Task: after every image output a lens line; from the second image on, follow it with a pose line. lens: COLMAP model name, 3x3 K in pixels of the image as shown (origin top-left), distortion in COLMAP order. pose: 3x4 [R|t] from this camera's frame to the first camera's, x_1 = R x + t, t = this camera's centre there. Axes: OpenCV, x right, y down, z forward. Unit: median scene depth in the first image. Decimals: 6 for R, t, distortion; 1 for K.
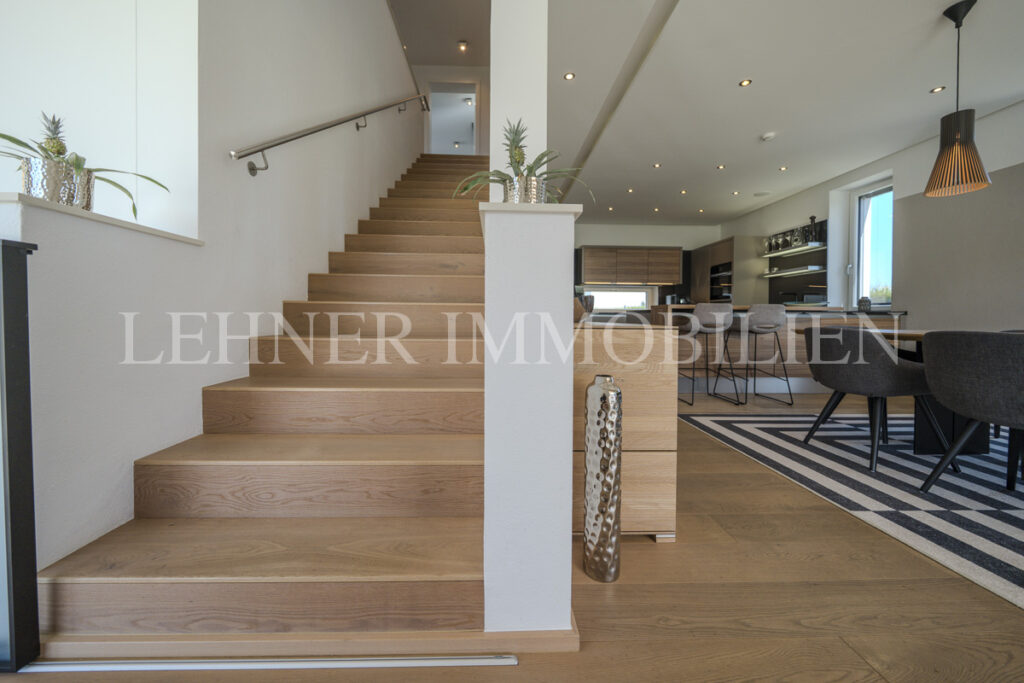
lens RADIAL K [[357.0, 0, 494.9], [0, 357.0, 325.1], [0, 0, 1]] dist [-0.004038, -0.000094]
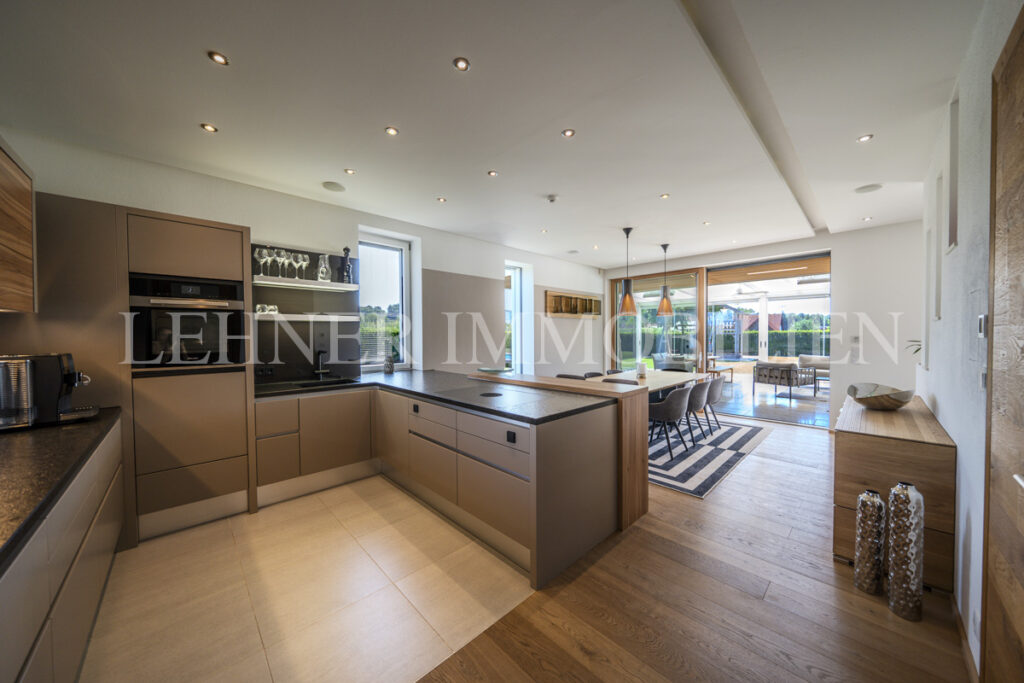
lens RADIAL K [[344.3, 0, 515.6], [0, 344.3, 338.9], [0, 0, 1]] dist [-0.005067, 0.000134]
pose [[-0.691375, -0.026428, 0.722013, 0.417153], [0.005110, 0.999127, 0.041465, -0.511347], [-0.722479, 0.032358, -0.690636, 4.553817]]
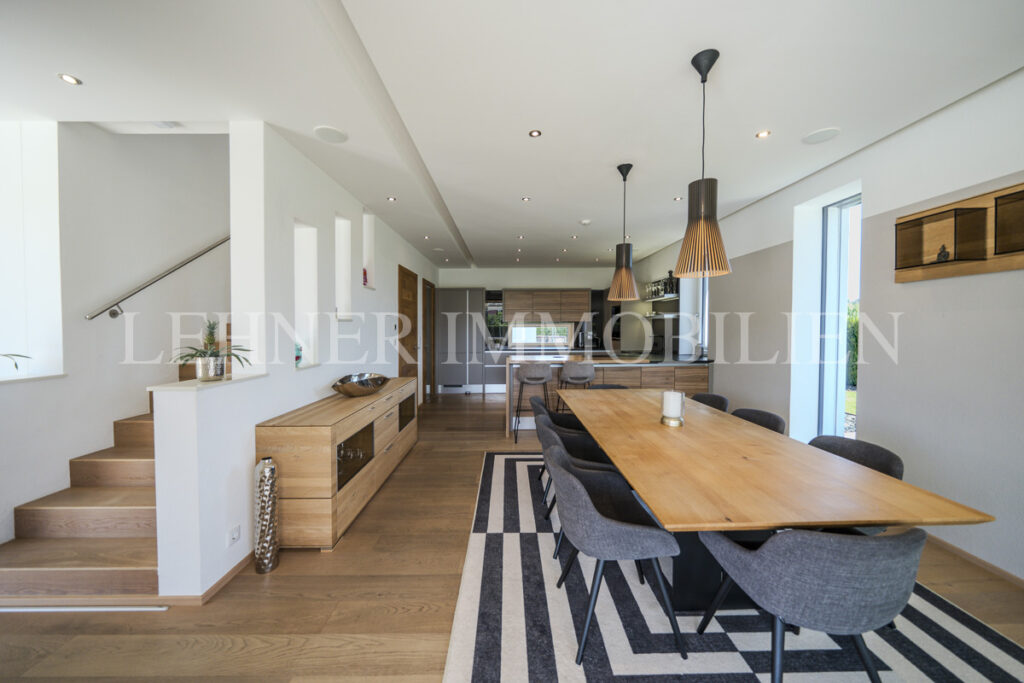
lens RADIAL K [[351.5, 0, 498.2], [0, 351.5, 337.4], [0, 0, 1]] dist [-0.002347, -0.000123]
pose [[0.999100, -0.018743, -0.038052, 1.352352], [0.019125, 0.999770, 0.009713, -0.402289], [0.037861, -0.010432, 0.999229, -0.612653]]
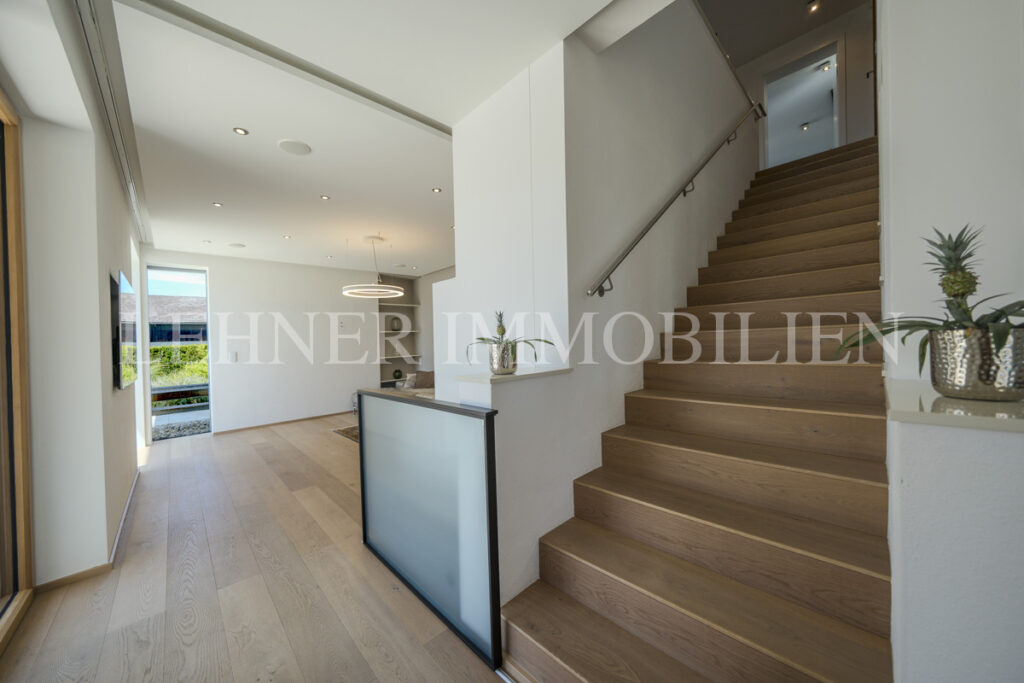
lens RADIAL K [[344.3, 0, 515.6], [0, 344.3, 338.9], [0, 0, 1]] dist [-0.005067, 0.000134]
pose [[0.690347, -0.010048, -0.723408, -0.045242], [0.012550, 0.999919, -0.001913, -0.357804], [0.723369, -0.007758, 0.690418, -0.028907]]
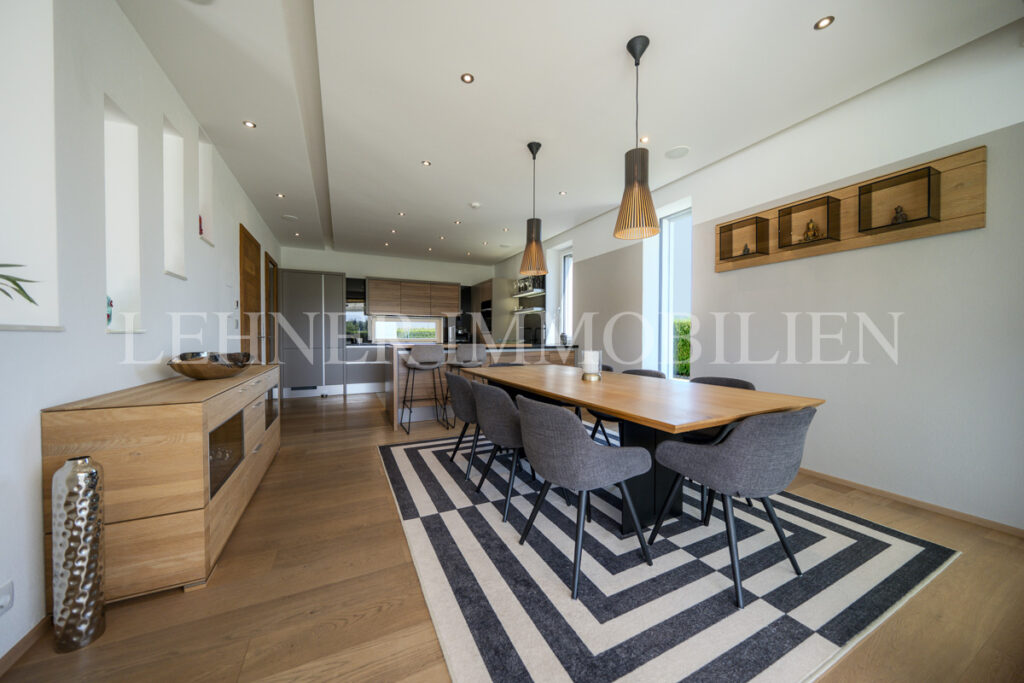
lens RADIAL K [[357.7, 0, 501.1], [0, 357.7, 346.8], [0, 0, 1]] dist [-0.001067, -0.000068]
pose [[0.915080, -0.022999, 0.402617, 0.917939], [0.019027, 0.999723, 0.013863, -0.161838], [-0.402824, -0.005025, 0.915264, -0.428847]]
